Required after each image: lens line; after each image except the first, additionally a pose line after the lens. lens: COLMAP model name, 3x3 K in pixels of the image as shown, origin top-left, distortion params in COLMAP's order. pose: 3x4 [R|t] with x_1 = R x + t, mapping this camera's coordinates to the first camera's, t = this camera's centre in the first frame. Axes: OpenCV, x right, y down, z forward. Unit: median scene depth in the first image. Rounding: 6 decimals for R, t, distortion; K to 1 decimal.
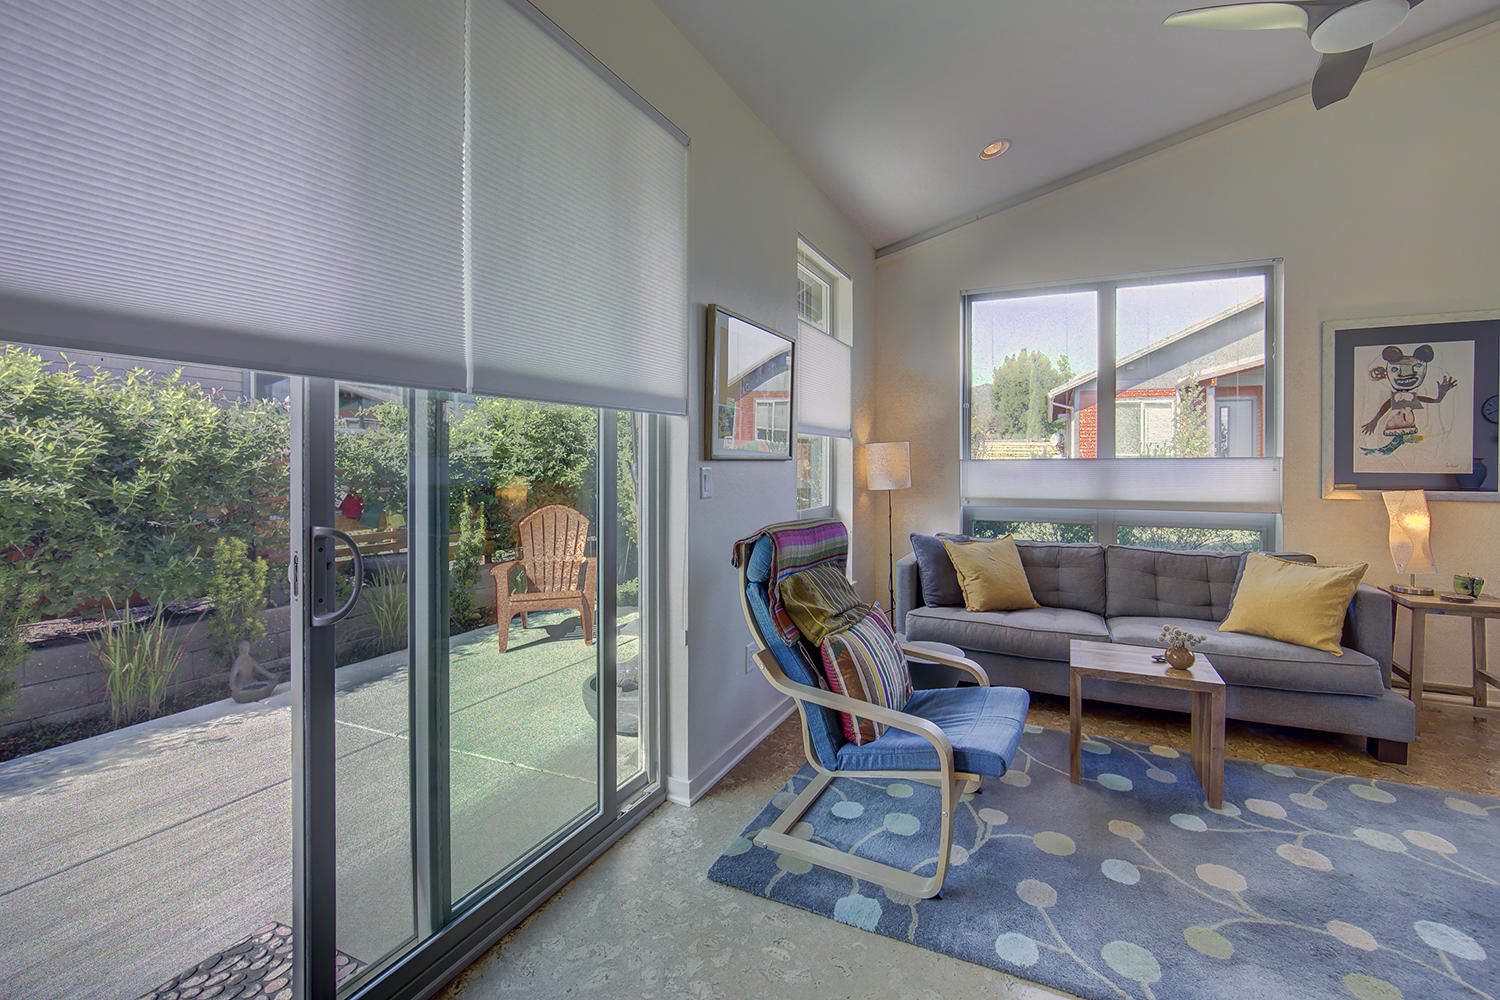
lens RADIAL K [[623.9, 0, 750.0], [0, 623.9, 500.0], [0, 0, 1]] dist [0.000697, 0.000270]
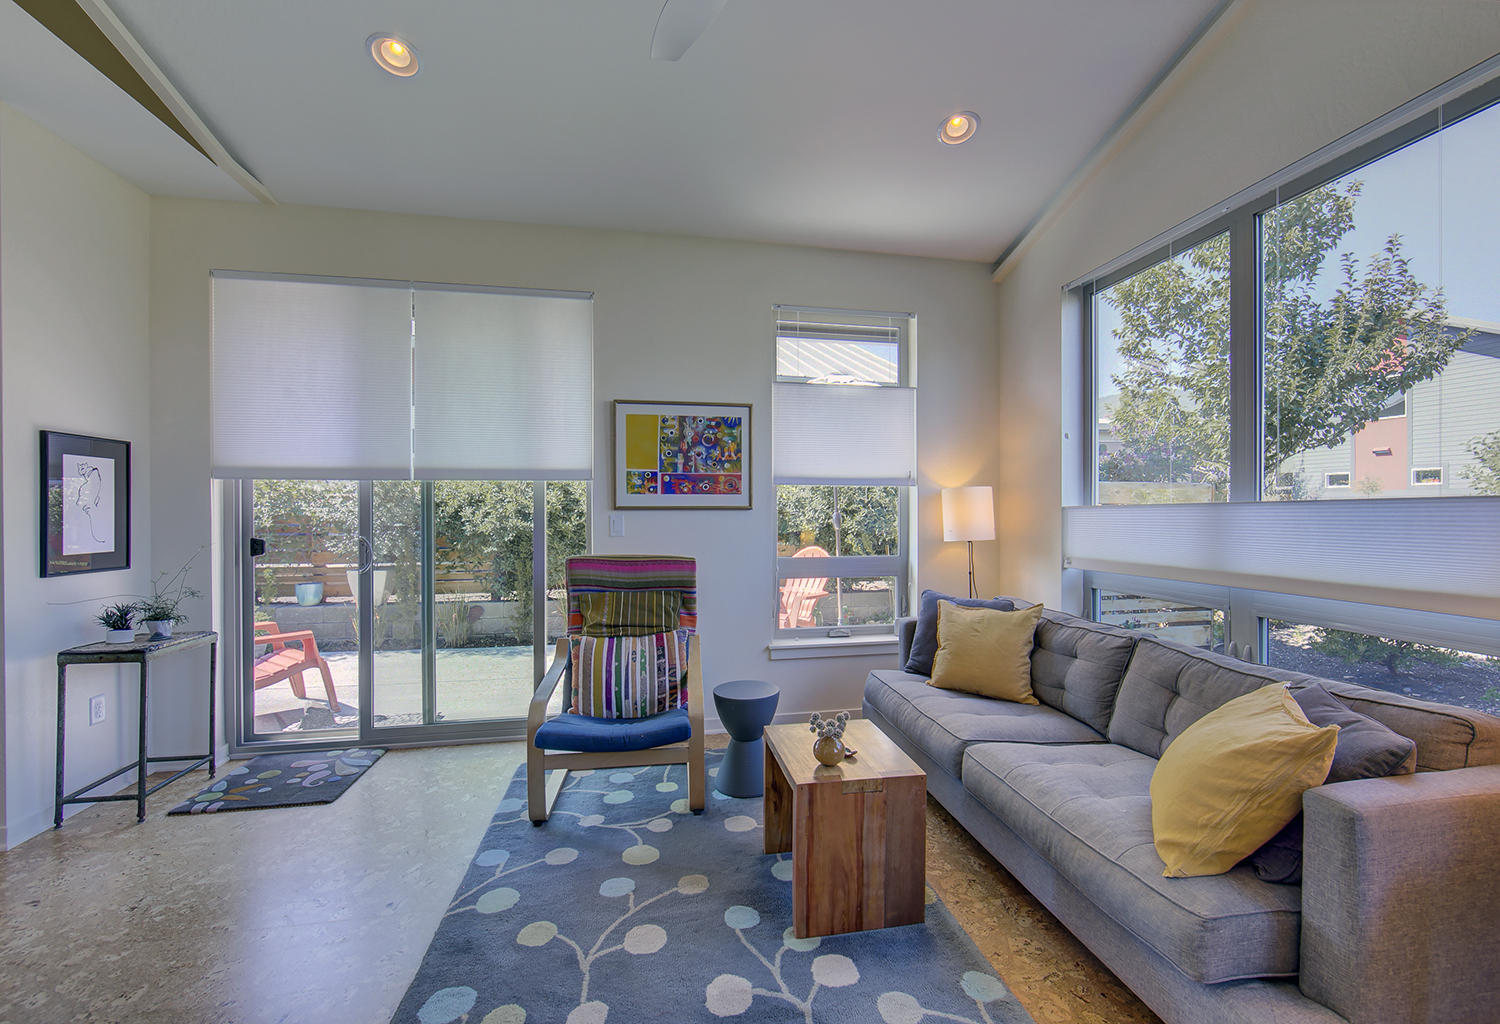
lens RADIAL K [[607.3, 0, 750.0], [0, 607.3, 512.0], [0, 0, 1]] dist [-0.000378, -0.000038]
pose [[0.576569, 0.000287, -0.817048, 1.366087], [-0.051689, 0.998010, -0.036126, -0.021921], [0.815412, 0.063062, 0.575436, 0.466945]]
